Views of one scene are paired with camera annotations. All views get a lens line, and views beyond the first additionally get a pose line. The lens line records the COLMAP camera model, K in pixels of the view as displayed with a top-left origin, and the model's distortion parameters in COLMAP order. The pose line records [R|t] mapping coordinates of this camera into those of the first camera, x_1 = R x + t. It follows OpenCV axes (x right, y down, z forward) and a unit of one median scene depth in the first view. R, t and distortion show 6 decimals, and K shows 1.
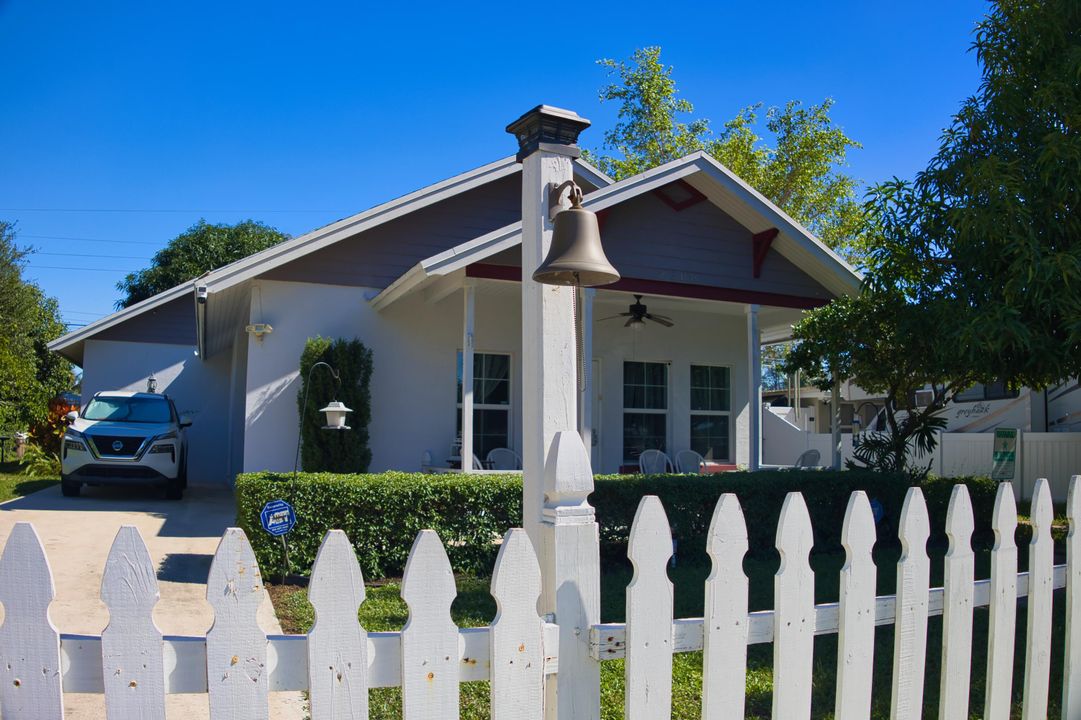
lens RADIAL K [[855.1, 0, 540.5], [0, 855.1, 360.0], [0, 0, 1]] dist [-0.296608, 0.110317]
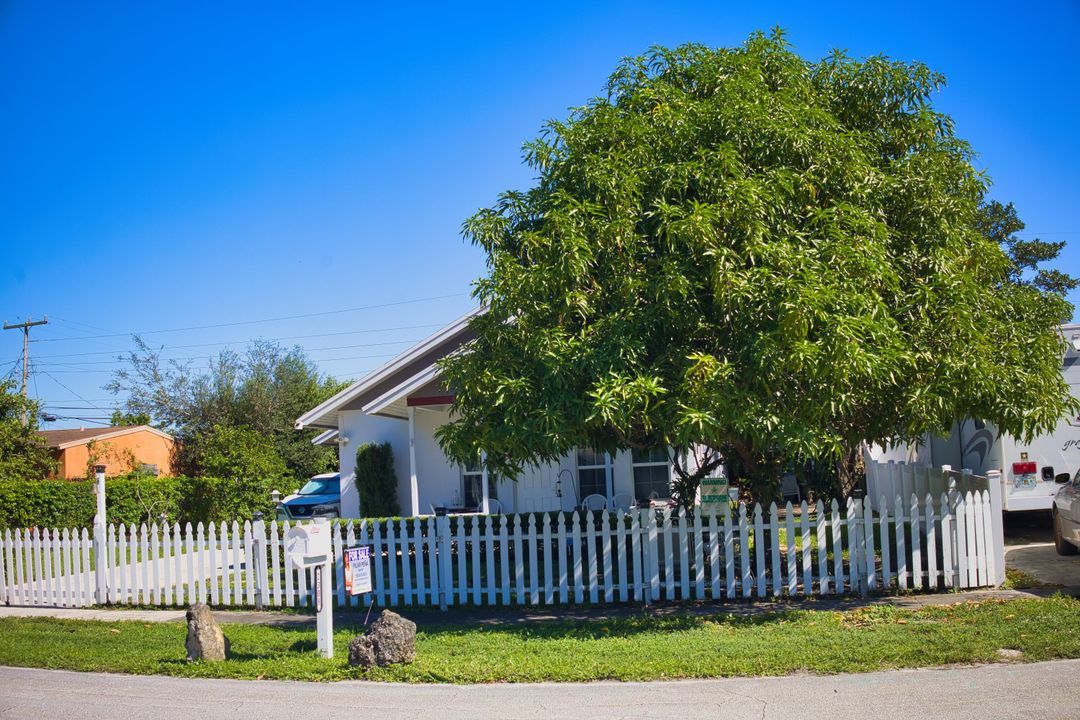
lens RADIAL K [[1095.6, 0, 543.3], [0, 1095.6, 369.1], [0, 0, 1]] dist [-0.244027, 0.021255]
pose [[0.823345, -0.109444, -0.556888, 1.212831], [0.113626, 0.993151, -0.027189, -0.069696], [0.556050, -0.040891, 0.830142, -0.617925]]
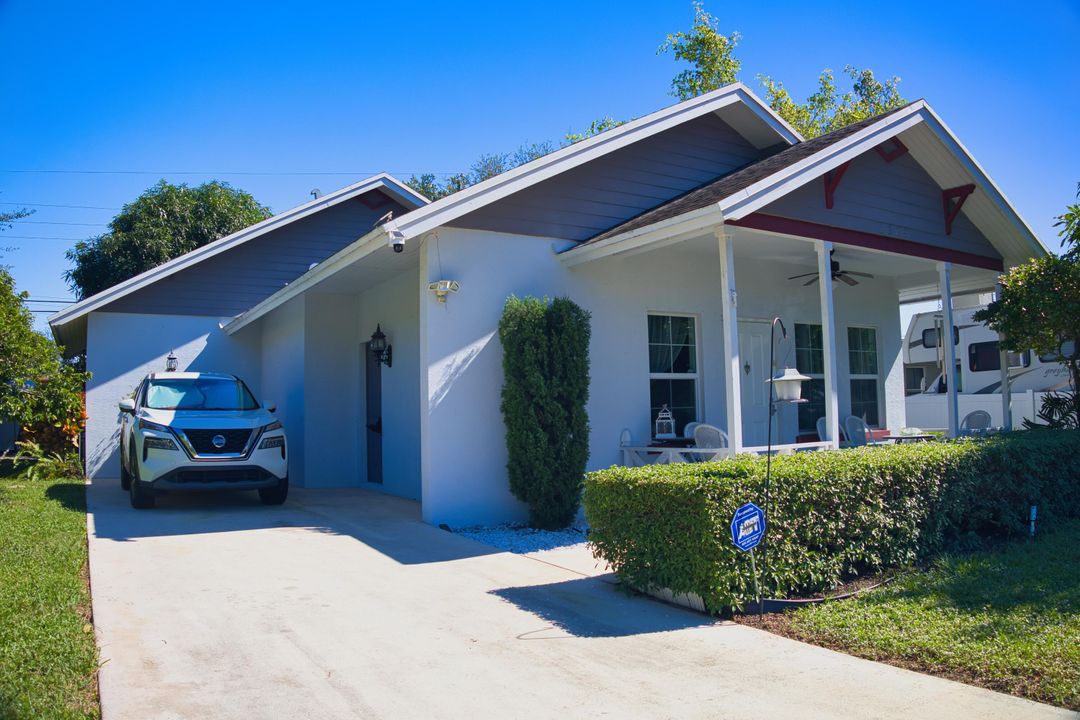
lens RADIAL K [[853.6, 0, 540.8], [0, 853.6, 344.3], [0, 0, 1]] dist [-0.301198, 0.118656]
pose [[0.989164, -0.019574, 0.145501, -0.340453], [0.017618, 0.999736, 0.014721, 0.006919], [-0.145751, -0.011998, 0.989249, 0.161353]]
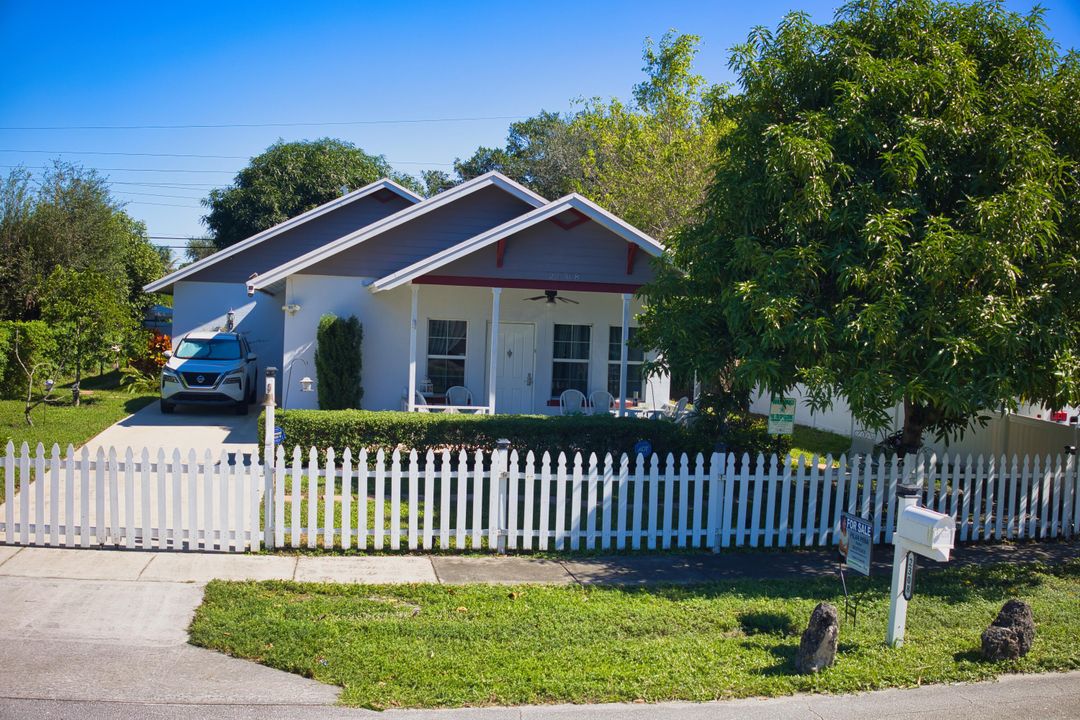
lens RADIAL K [[1096.0, 0, 540.0], [0, 1096.0, 360.0], [0, 0, 1]] dist [-0.245424, 0.031099]
pose [[0.981145, 0.032987, -0.190439, 0.458282], [-0.007106, 0.990818, 0.135016, -0.199376], [0.193144, -0.131117, 0.972370, -0.804070]]
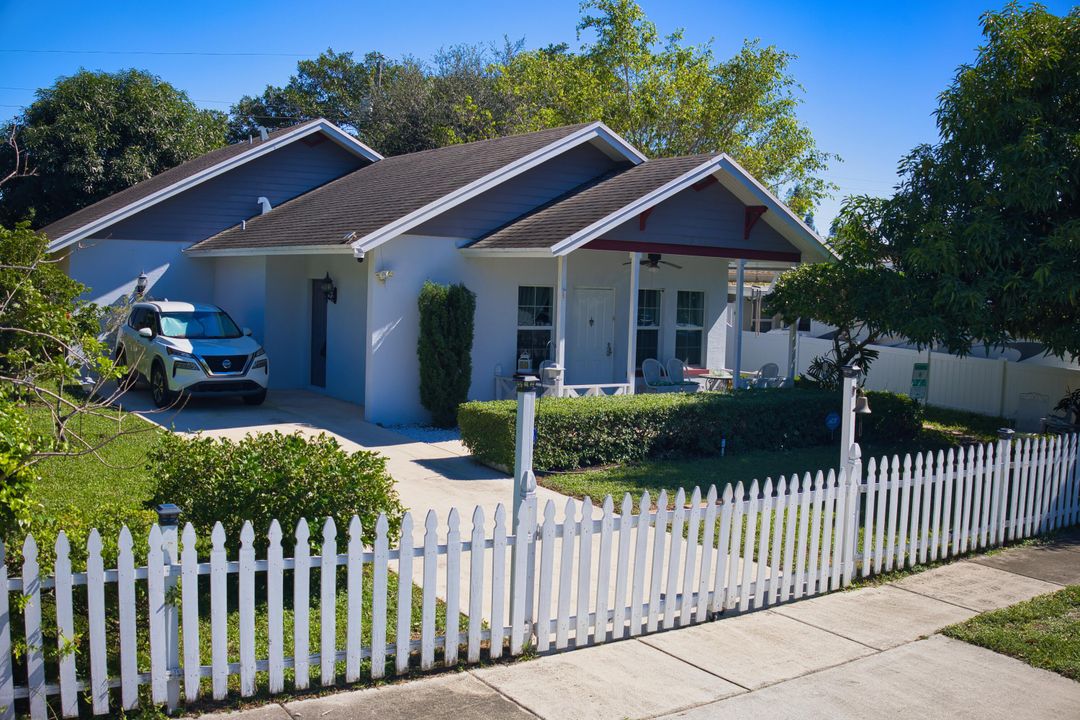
lens RADIAL K [[1095.6, 0, 543.3], [0, 1095.6, 369.1], [0, 0, 1]] dist [-0.244027, 0.021255]
pose [[0.975084, 0.001646, 0.221831, -0.436318], [-0.043635, 0.981860, 0.184518, -0.197006], [-0.217503, -0.189600, 0.957468, -0.618630]]
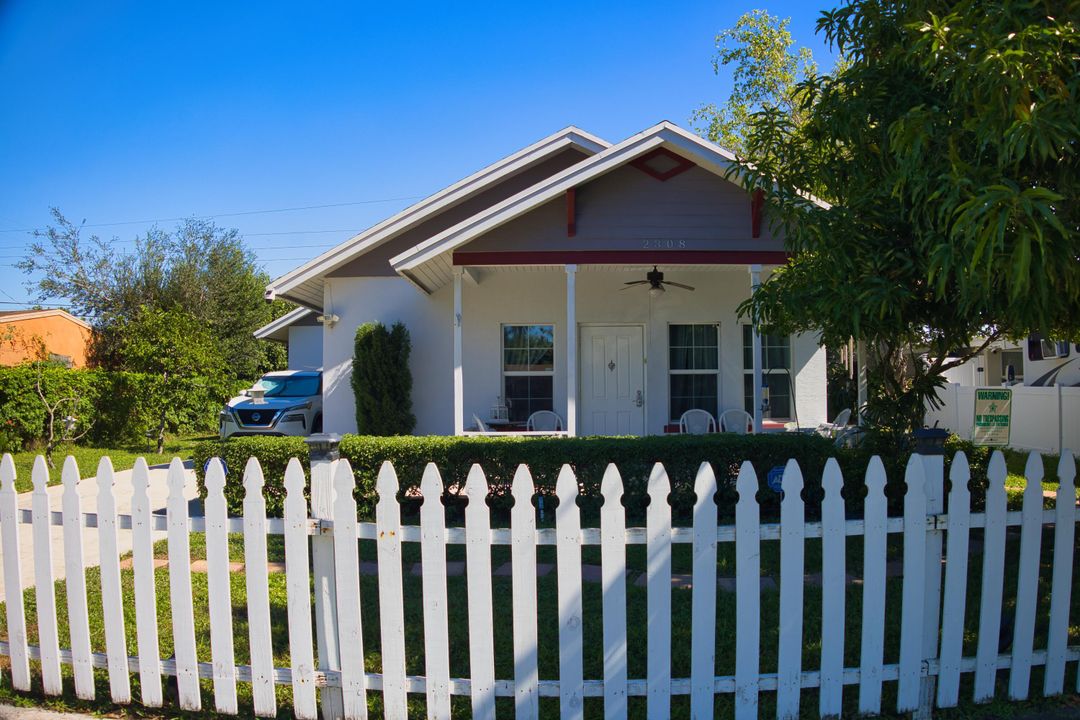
lens RADIAL K [[864.4, 0, 555.9], [0, 864.4, 364.9], [0, 0, 1]] dist [-0.298863, 0.112388]
pose [[0.919599, -0.034465, -0.391345, 0.421732], [0.058437, 0.997063, 0.049508, -0.010920], [0.388489, -0.068397, 0.918912, -0.021351]]
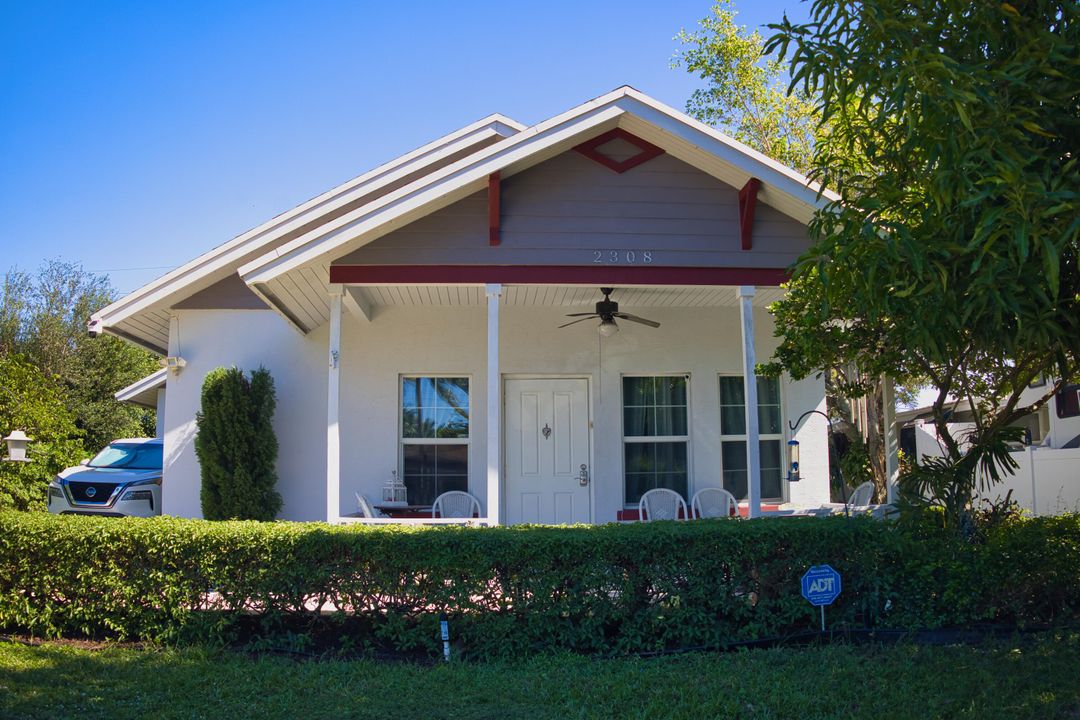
lens RADIAL K [[884.4, 0, 540.3], [0, 884.4, 338.9], [0, 0, 1]] dist [-0.291696, 0.106674]
pose [[0.945293, -0.075892, -0.317272, 0.318321], [0.054323, 0.995604, -0.076300, 0.027070], [0.321668, 0.054891, 0.945260, 0.230118]]
